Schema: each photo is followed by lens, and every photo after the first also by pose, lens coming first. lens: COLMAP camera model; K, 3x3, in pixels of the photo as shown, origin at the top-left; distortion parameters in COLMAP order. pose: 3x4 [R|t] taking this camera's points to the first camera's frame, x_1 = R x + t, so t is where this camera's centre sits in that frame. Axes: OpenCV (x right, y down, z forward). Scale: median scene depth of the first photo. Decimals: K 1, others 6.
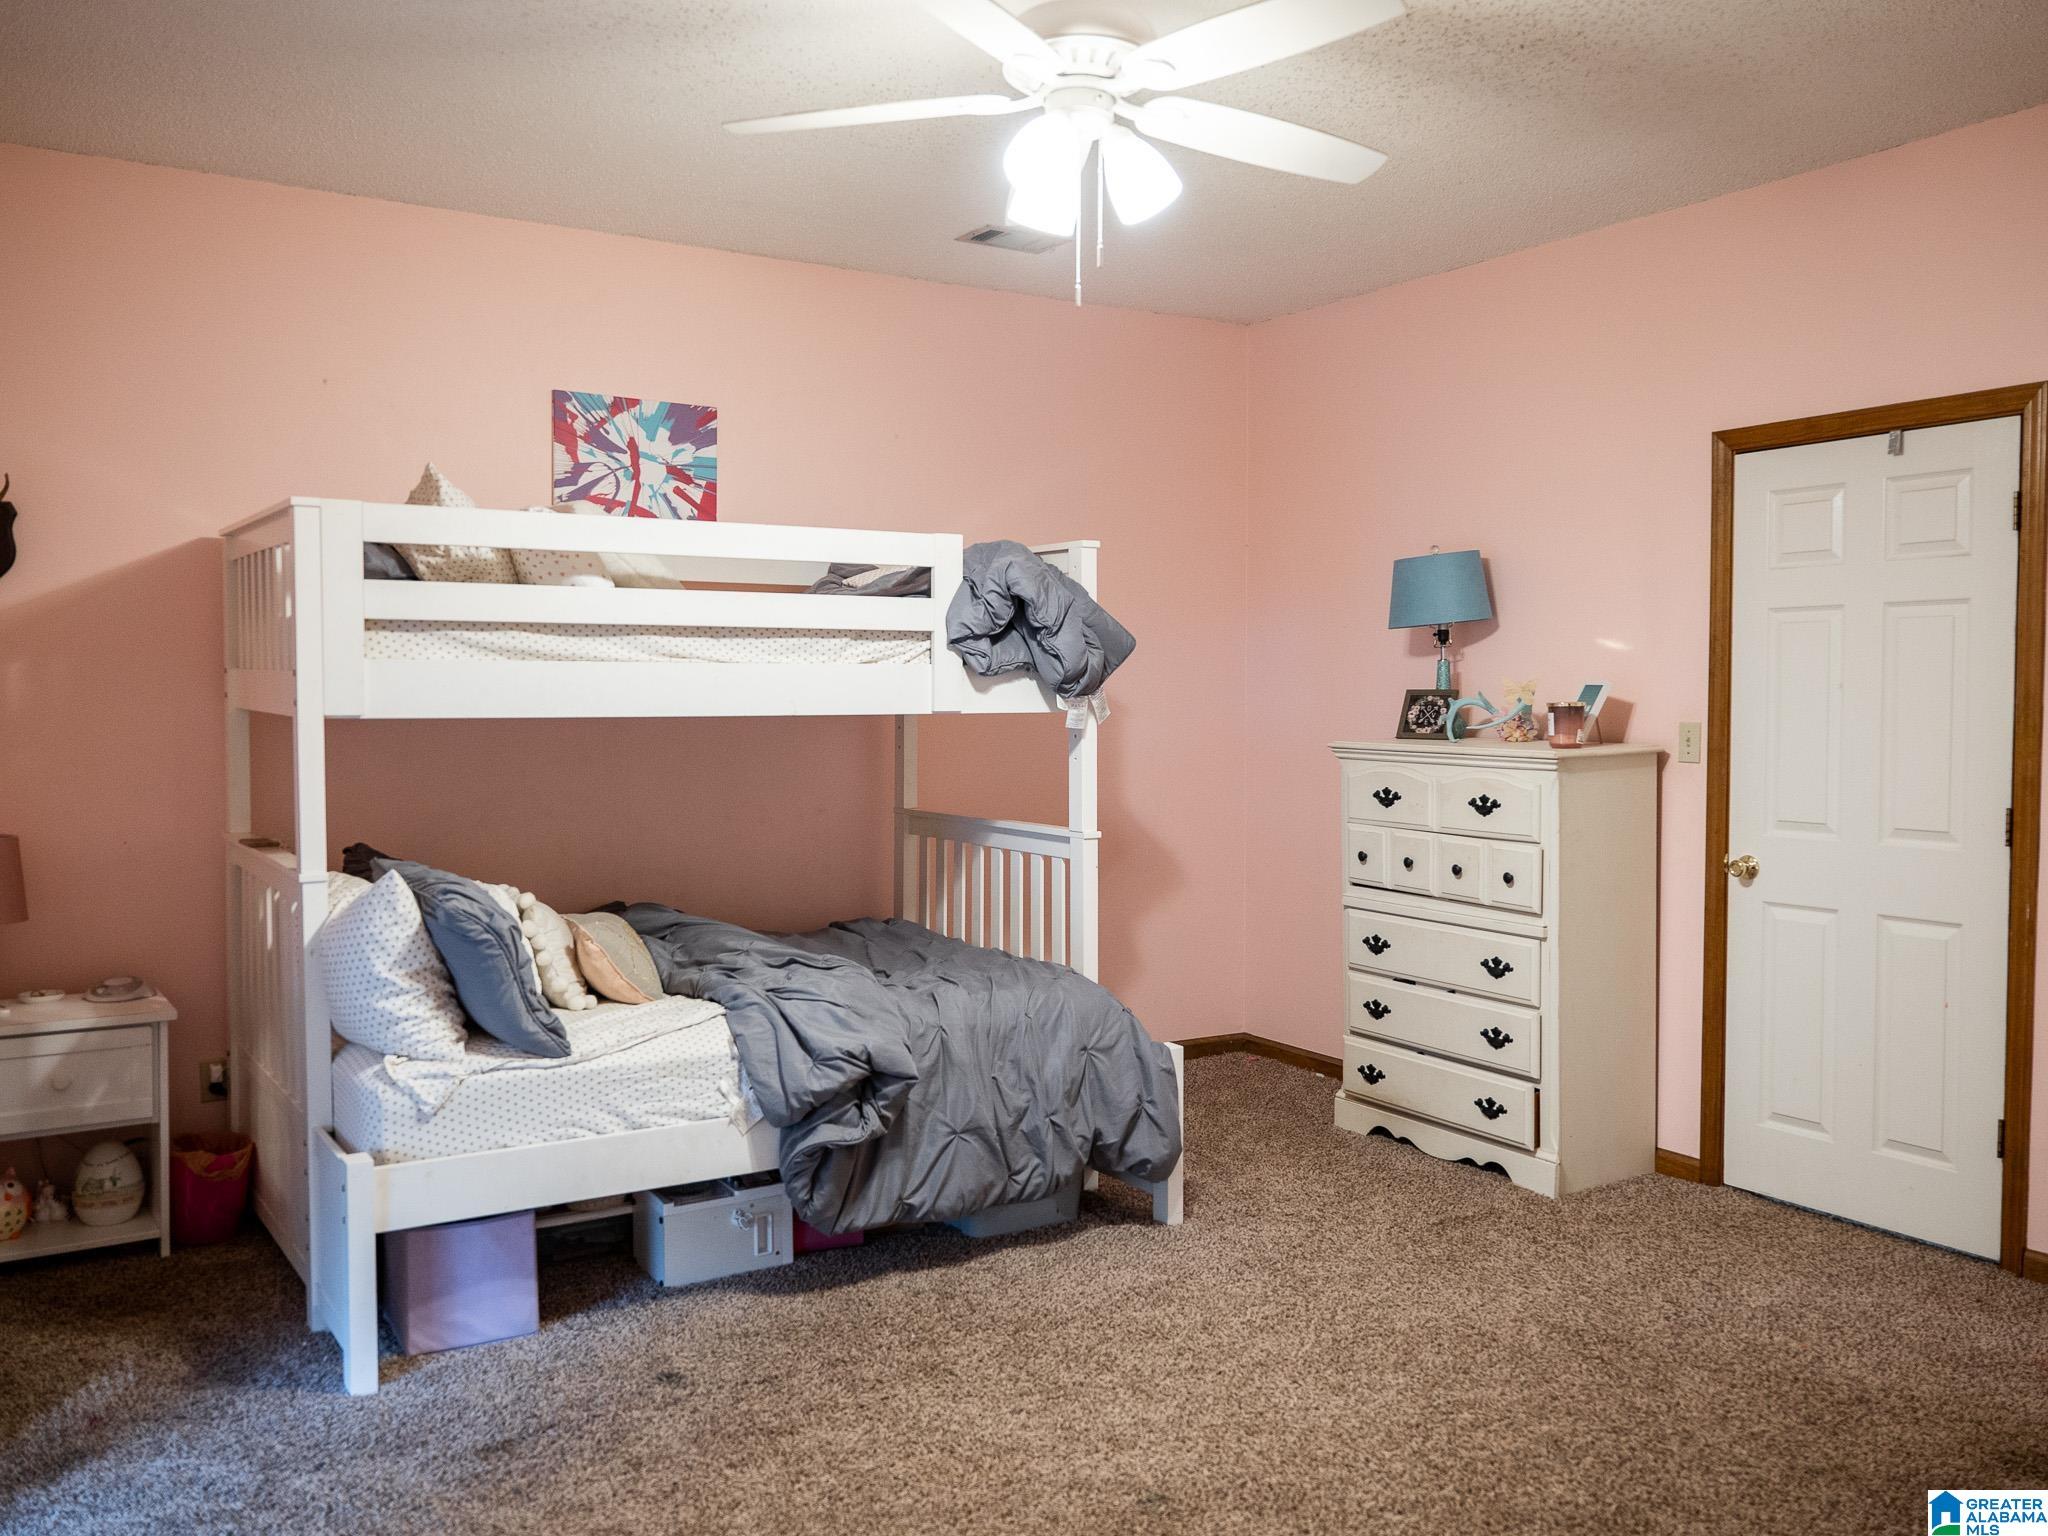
lens RADIAL K [[1654.8, 0, 1024.0], [0, 1654.8, 768.0], [0, 0, 1]] dist [0.001512, 0.016776]
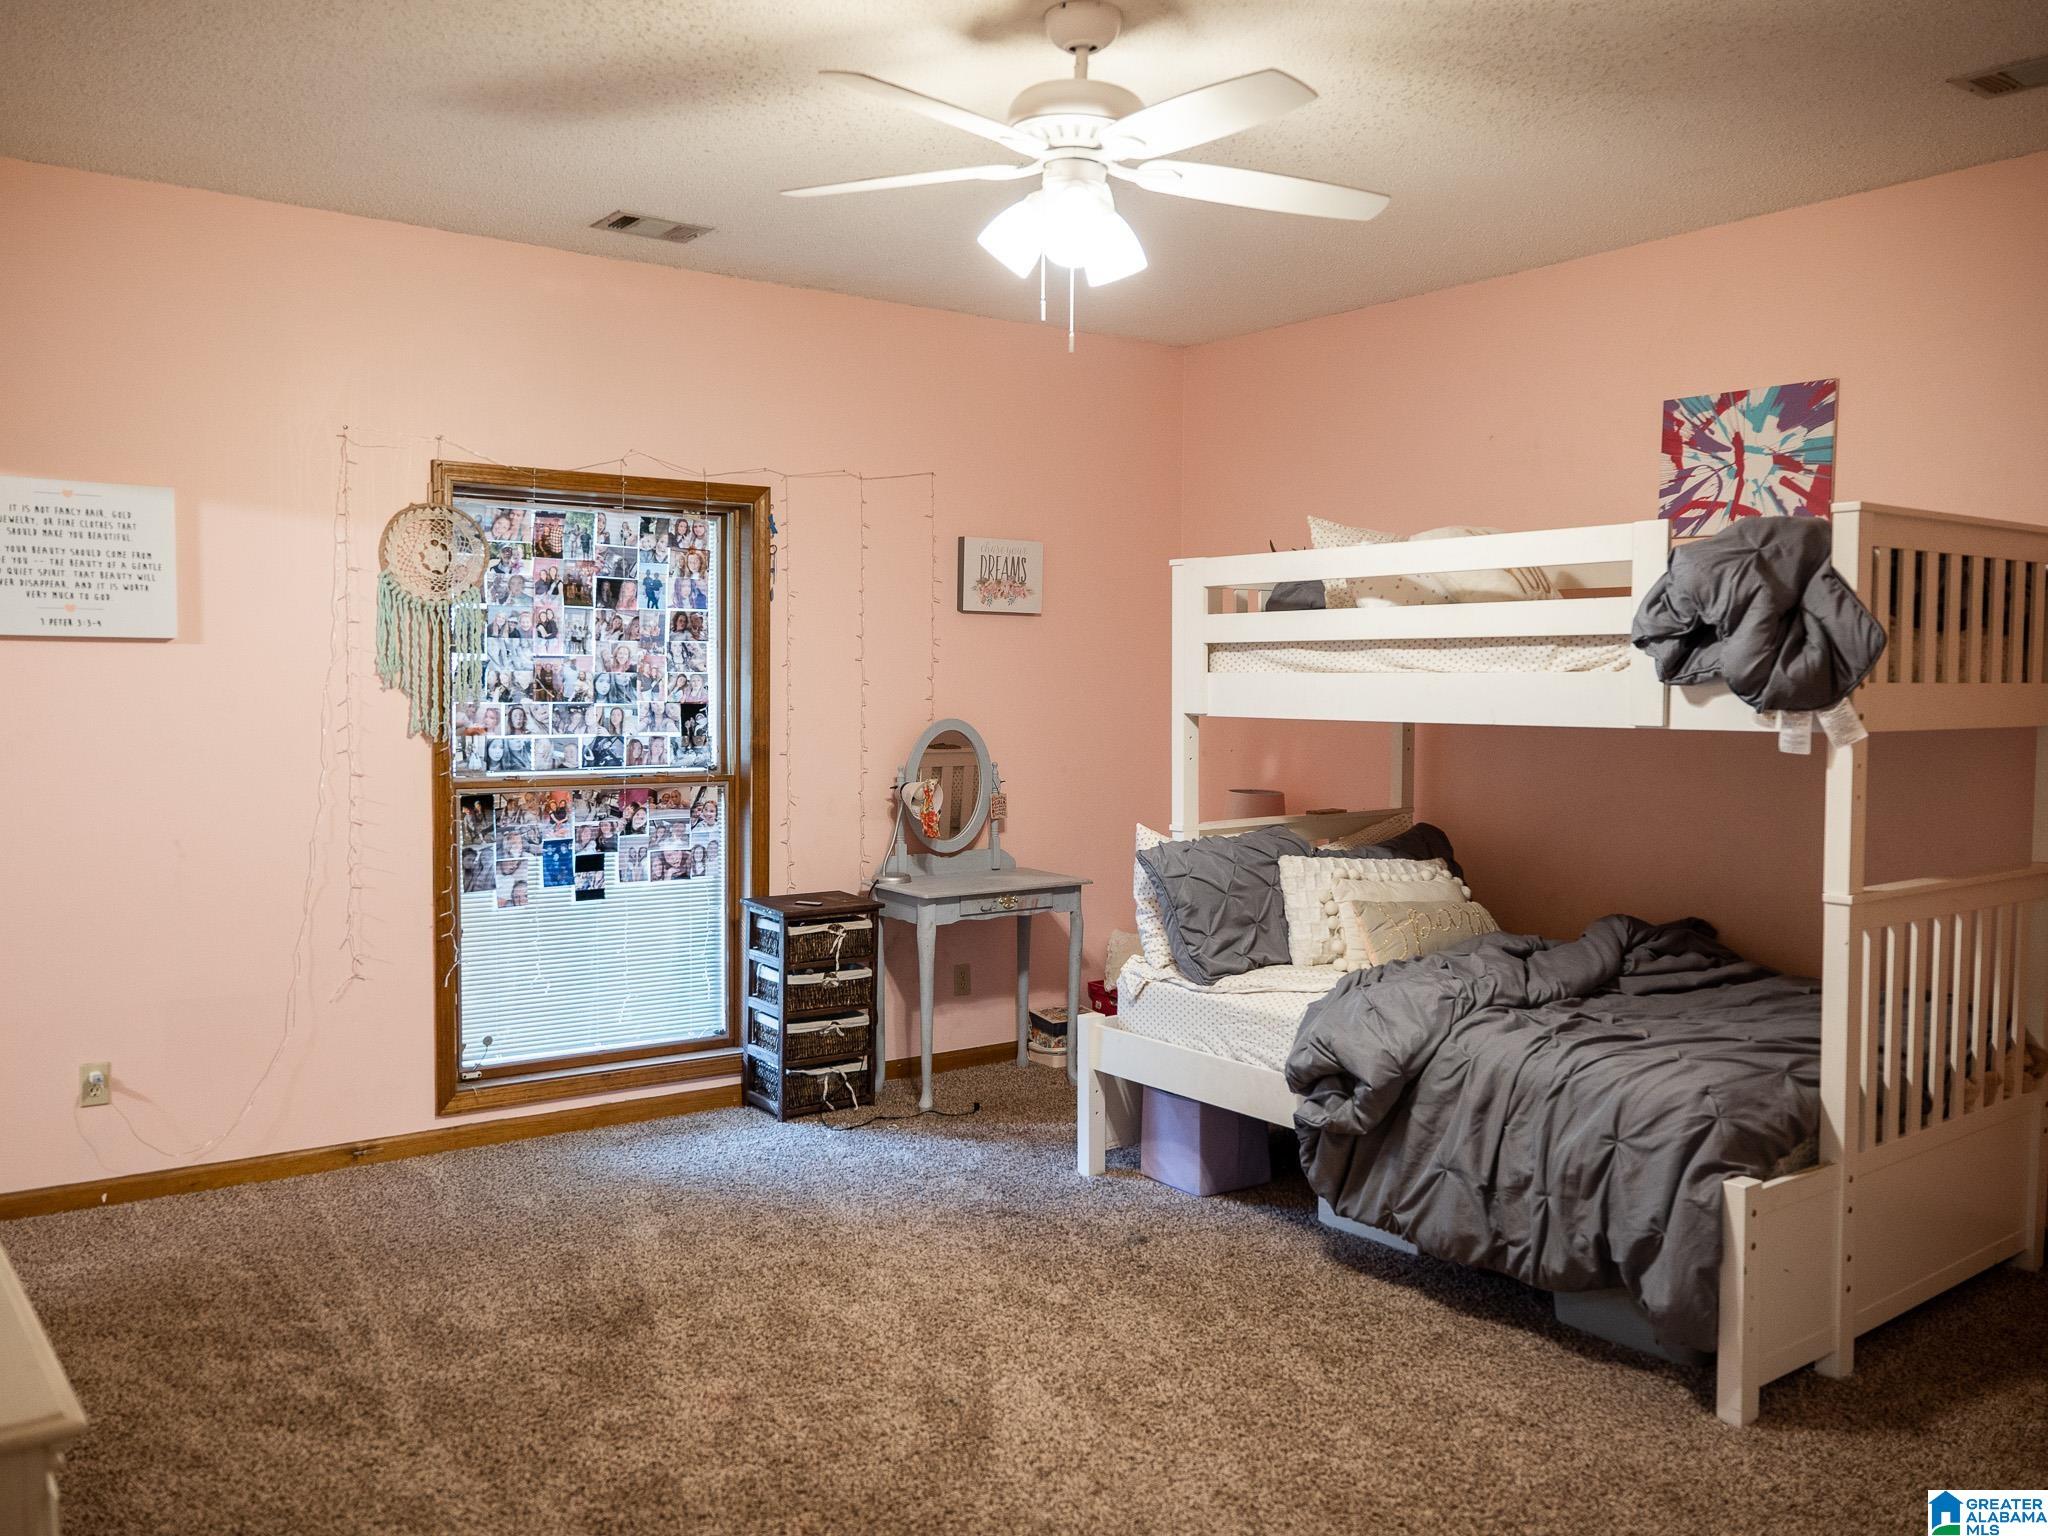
lens RADIAL K [[1654.8, 0, 1024.0], [0, 1654.8, 768.0], [0, 0, 1]] dist [0.001512, 0.016776]
pose [[0.101507, 0.048909, -0.993632, 0.763982], [-0.053997, 0.997589, 0.043588, -0.031627], [0.993368, 0.049228, 0.103903, 0.575874]]
